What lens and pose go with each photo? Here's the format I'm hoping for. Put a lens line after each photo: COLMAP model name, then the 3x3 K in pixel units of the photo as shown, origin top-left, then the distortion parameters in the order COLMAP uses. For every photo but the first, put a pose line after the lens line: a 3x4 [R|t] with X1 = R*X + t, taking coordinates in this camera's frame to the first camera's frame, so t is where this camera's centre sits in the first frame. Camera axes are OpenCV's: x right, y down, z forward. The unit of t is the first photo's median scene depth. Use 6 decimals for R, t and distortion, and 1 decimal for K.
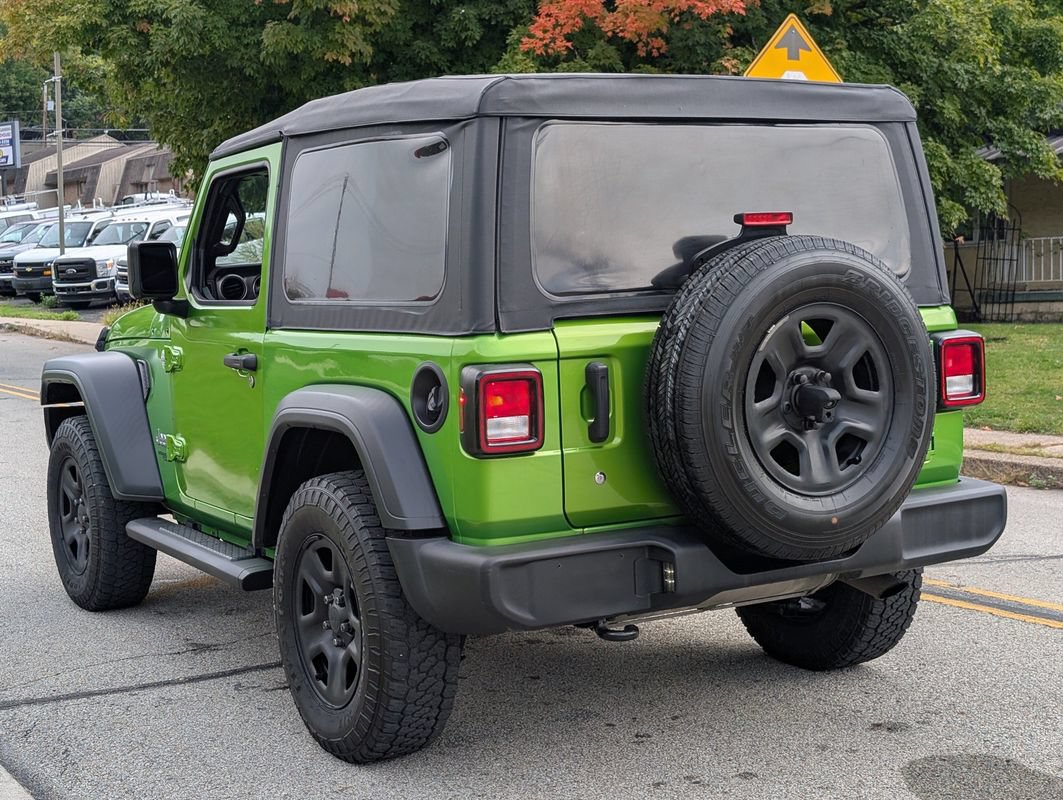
lens RADIAL K [[1651.4, 0, 521.2], [0, 1651.4, 396.5], [0, 0, 1]] dist [0.205196, -0.864594]
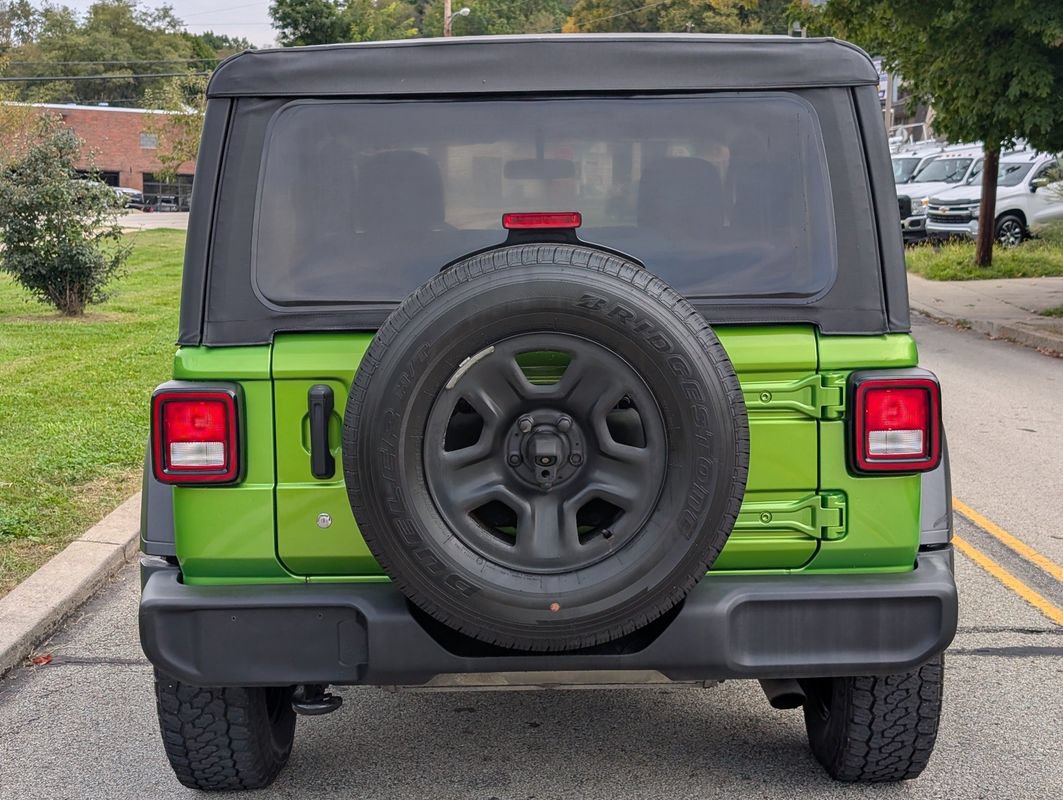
lens RADIAL K [[1651.4, 0, 521.2], [0, 1651.4, 396.5], [0, 0, 1]] dist [0.205196, -0.864594]
pose [[0.857177, 0.076220, -0.509351, 0.566327], [-0.055330, 0.996893, 0.056063, -0.068352], [0.512042, -0.019874, 0.858731, 0.316813]]
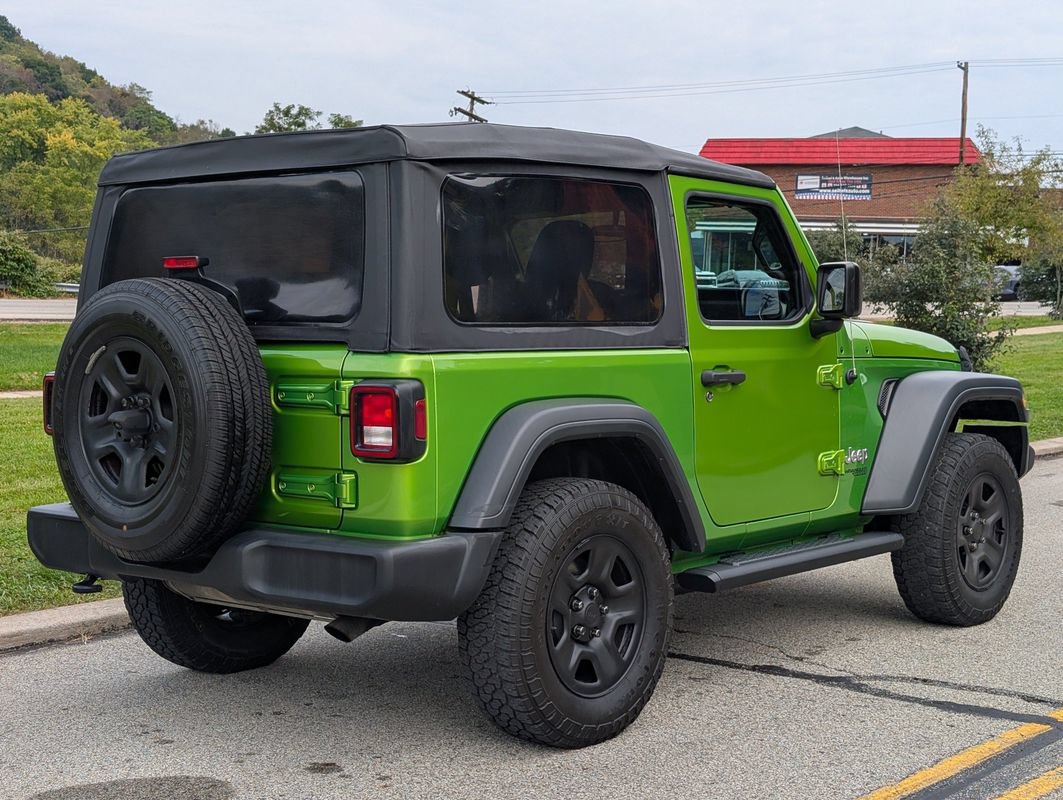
lens RADIAL K [[1651.4, 0, 521.2], [0, 1651.4, 396.5], [0, 0, 1]] dist [0.205196, -0.864594]
pose [[0.319581, 0.079627, -0.944207, 1.347241], [-0.084573, 0.994883, 0.055276, -0.101309], [0.943777, 0.062189, 0.324680, 0.877251]]
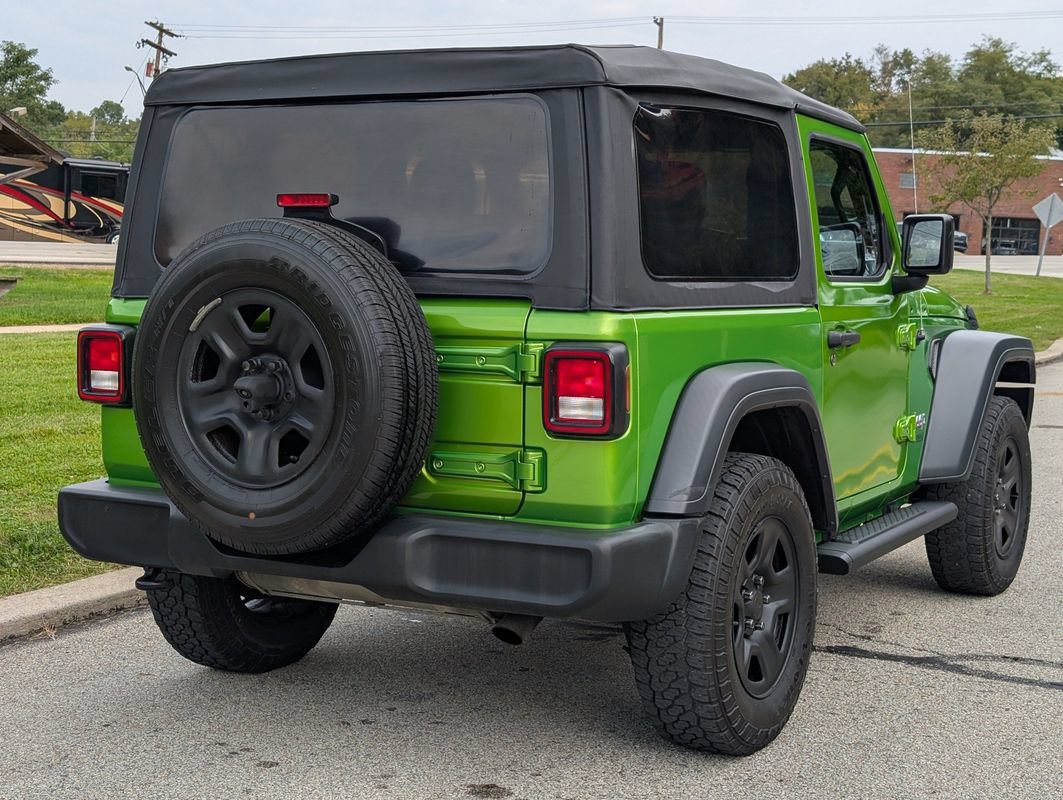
lens RADIAL K [[1651.4, 0, 521.2], [0, 1651.4, 396.5], [0, 0, 1]] dist [0.205196, -0.864594]
pose [[0.496682, 0.110597, -0.860857, 1.079939], [-0.101012, 0.992474, 0.069226, -0.075392], [0.862035, 0.052573, 0.504115, 0.645583]]
